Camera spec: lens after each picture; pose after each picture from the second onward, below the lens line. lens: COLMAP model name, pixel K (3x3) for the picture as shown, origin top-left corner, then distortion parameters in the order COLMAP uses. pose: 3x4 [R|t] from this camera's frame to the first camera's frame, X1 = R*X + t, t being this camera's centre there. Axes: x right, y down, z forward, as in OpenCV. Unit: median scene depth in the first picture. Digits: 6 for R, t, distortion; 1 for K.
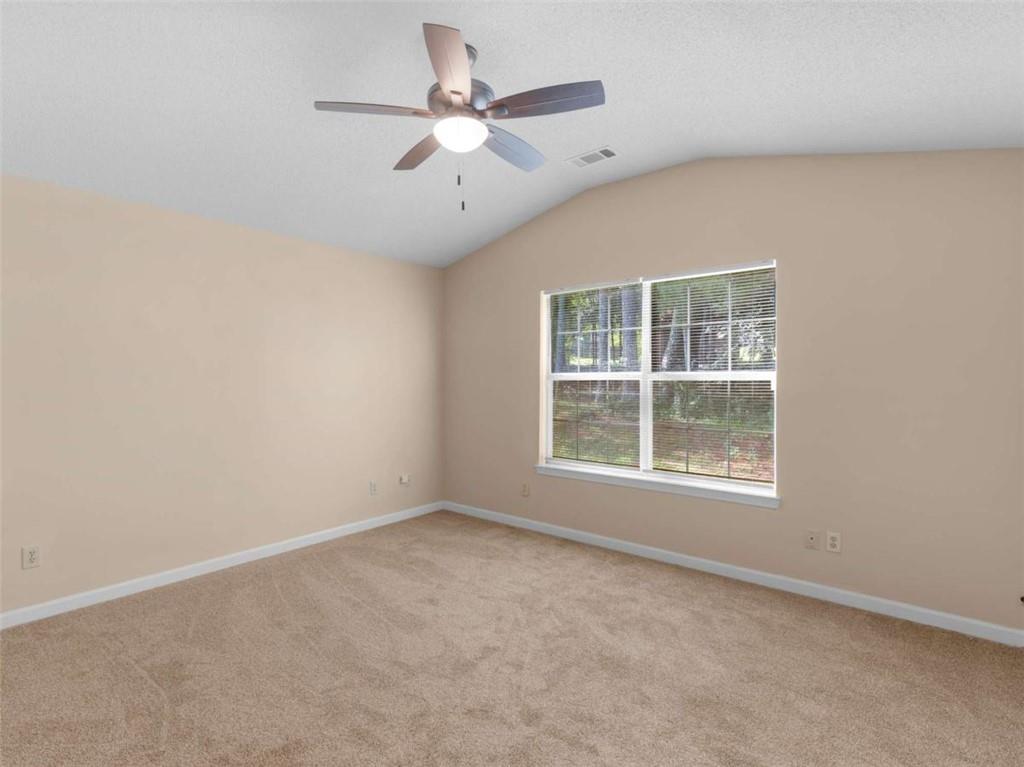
lens RADIAL K [[508.0, 0, 505.5], [0, 508.0, 379.6], [0, 0, 1]] dist [0.013668, -0.000928]
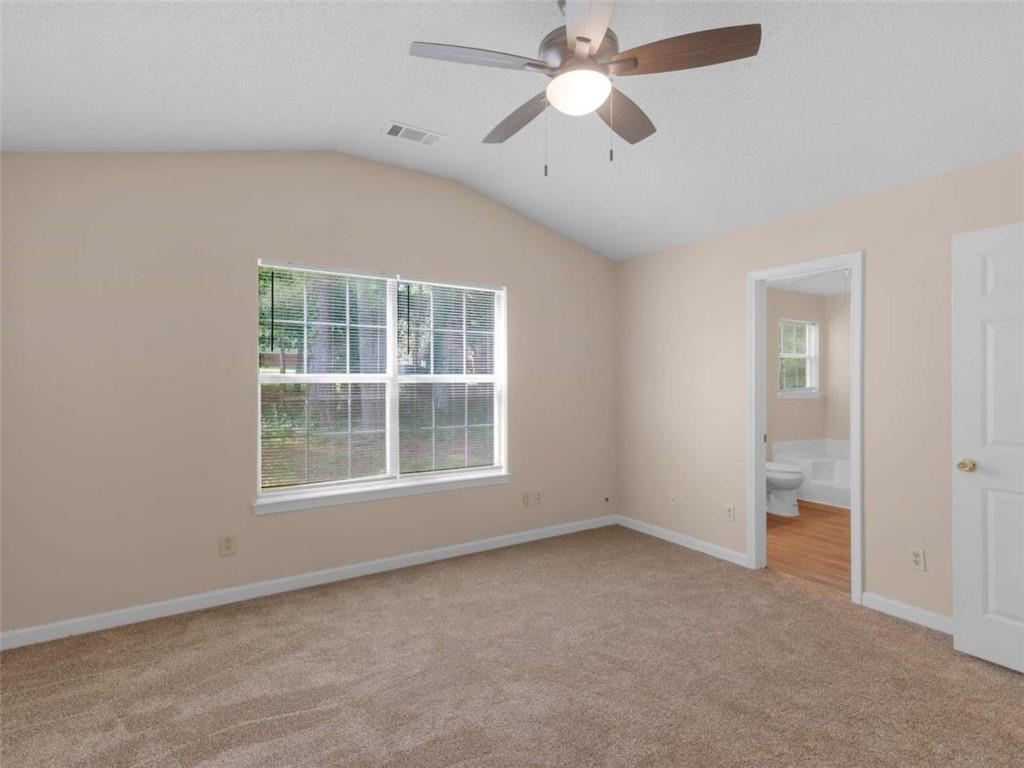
lens RADIAL K [[508.0, 0, 504.6], [0, 508.0, 380.7], [0, 0, 1]] dist [0.013668, -0.000928]
pose [[0.311308, 0.001938, 0.950307, -0.562512], [0.000389, 0.999998, -0.002166, -0.000628], [-0.950309, 0.001044, 0.311306, 0.506286]]
